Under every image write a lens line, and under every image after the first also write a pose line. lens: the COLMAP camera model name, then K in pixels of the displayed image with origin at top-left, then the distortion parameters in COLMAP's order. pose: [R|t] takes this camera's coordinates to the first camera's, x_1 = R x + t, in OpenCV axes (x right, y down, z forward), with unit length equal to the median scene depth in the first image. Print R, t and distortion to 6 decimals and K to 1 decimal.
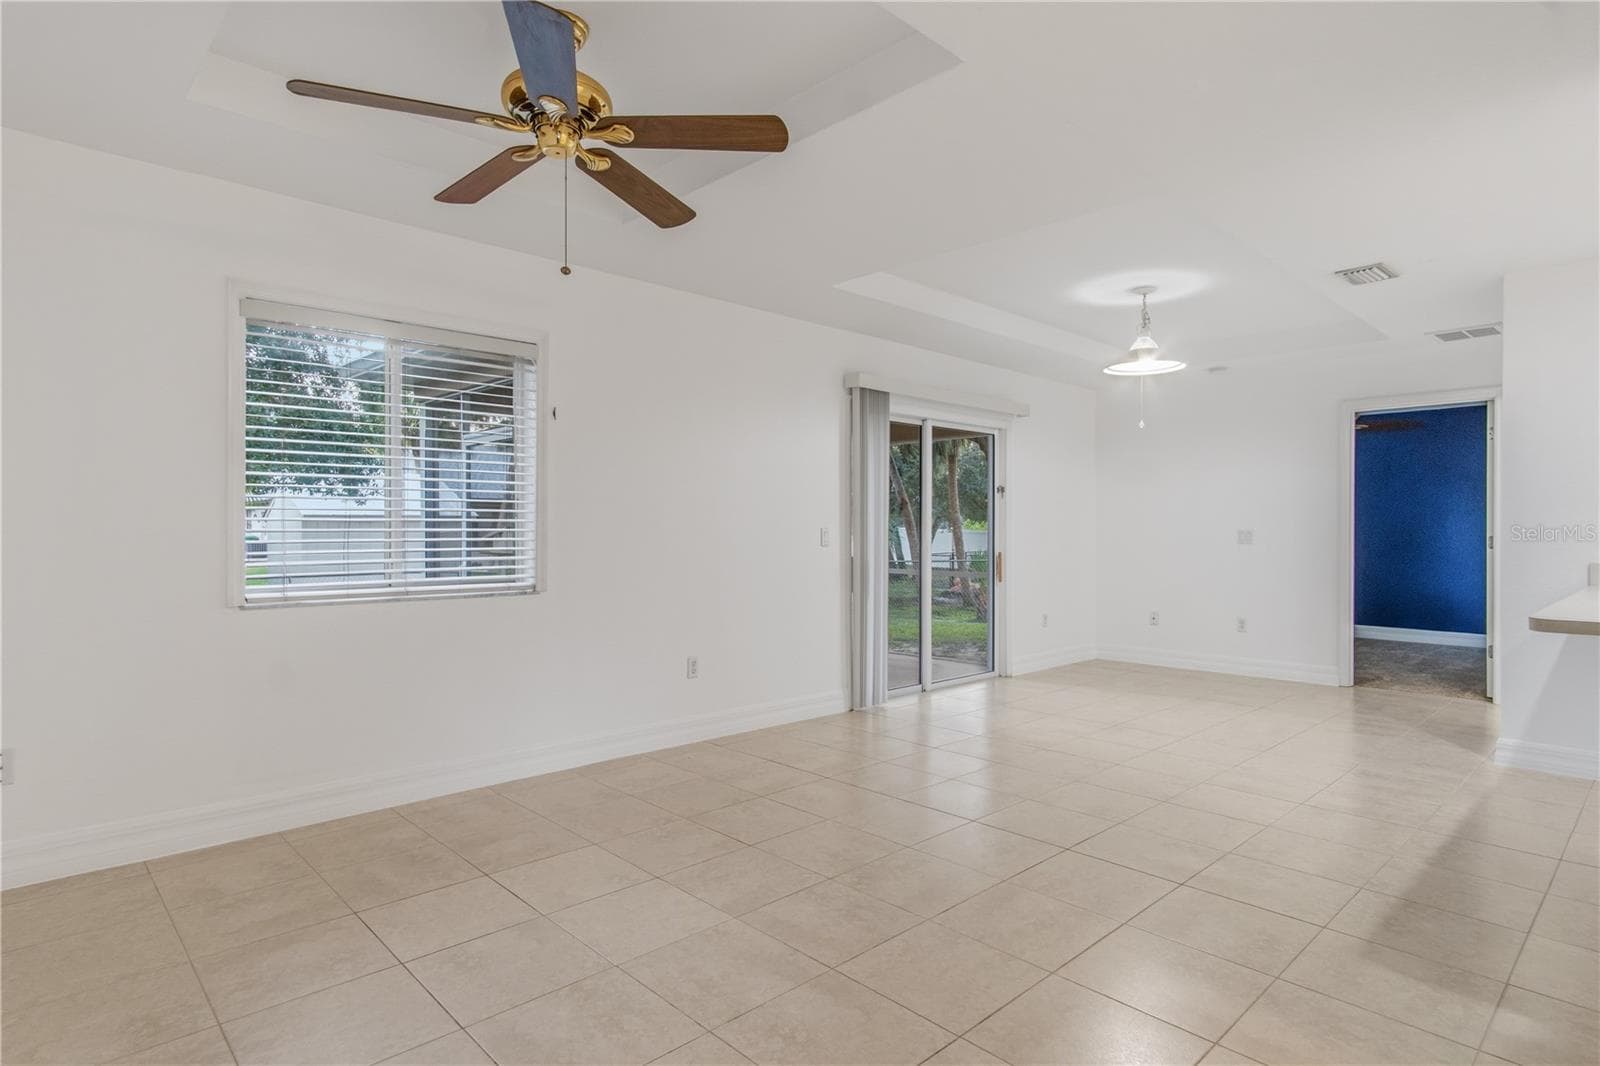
lens RADIAL K [[844.9, 0, 800.0], [0, 844.9, 533.0], [0, 0, 1]] dist [0.001594, 0.000348]
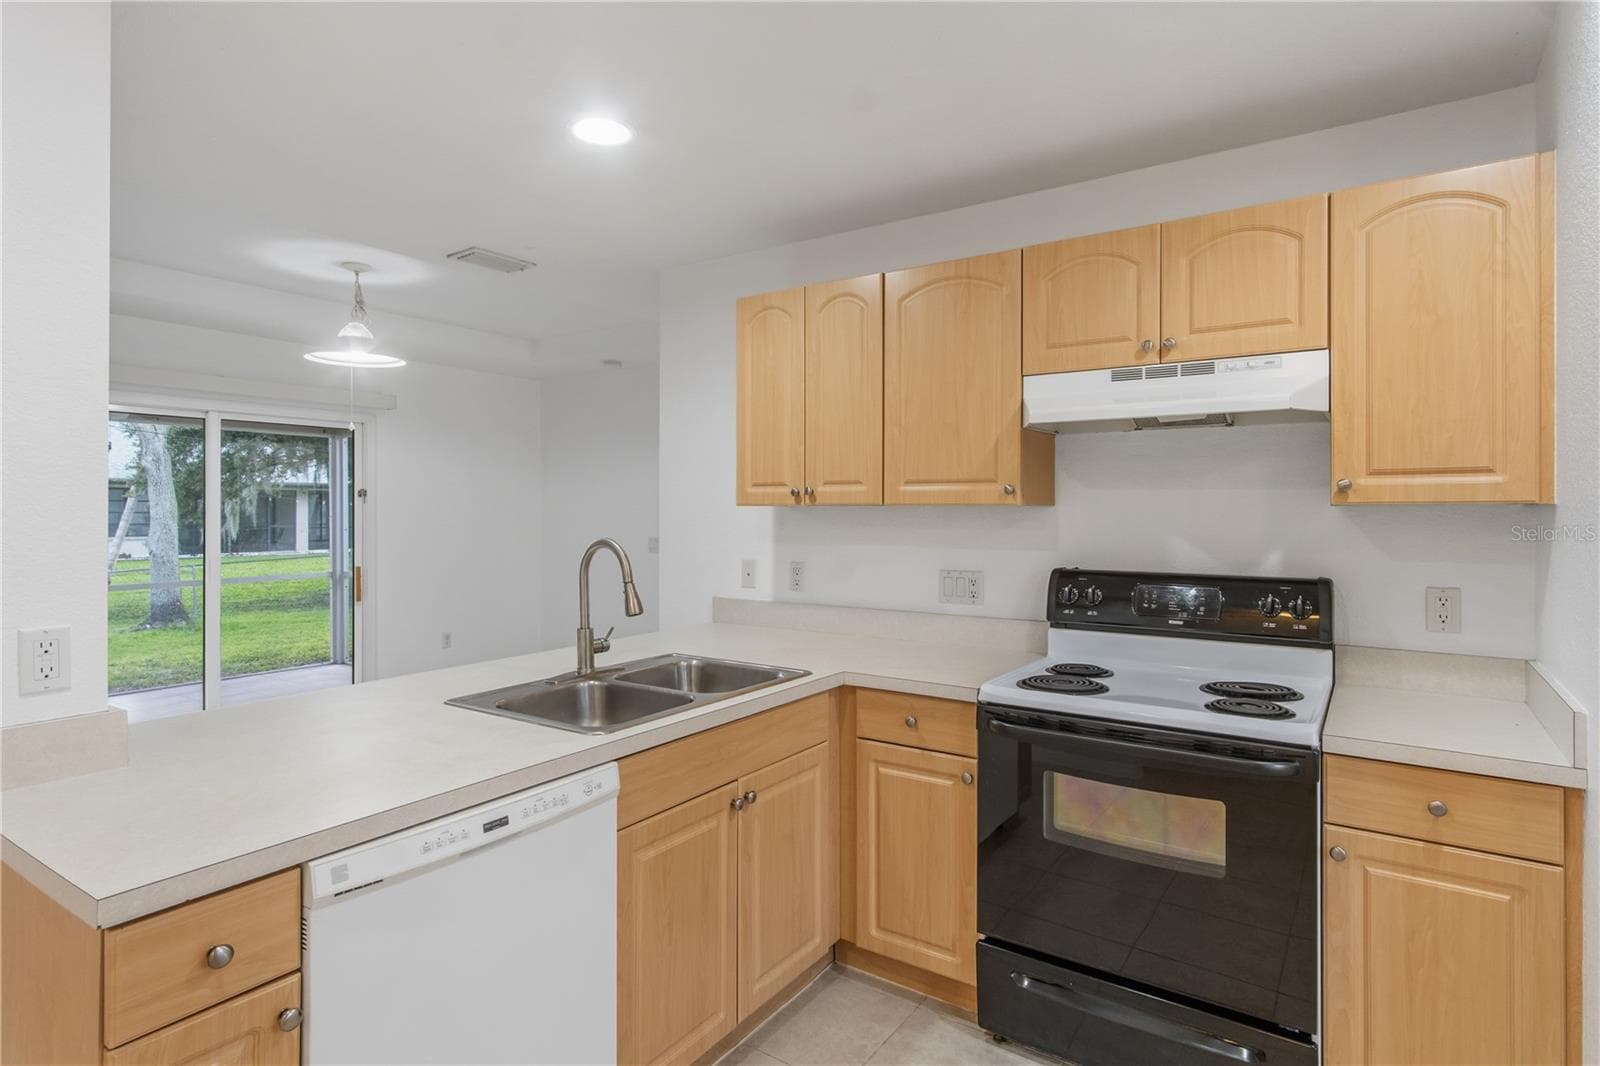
lens RADIAL K [[849.5, 0, 791.3], [0, 849.5, 508.4], [0, 0, 1]] dist [0.006089, 0.001301]
pose [[0.978262, -0.002922, 0.207353, 0.656799], [0.003667, 0.999988, -0.003205, -0.042891], [-0.207341, 0.003896, 0.978261, 0.084420]]
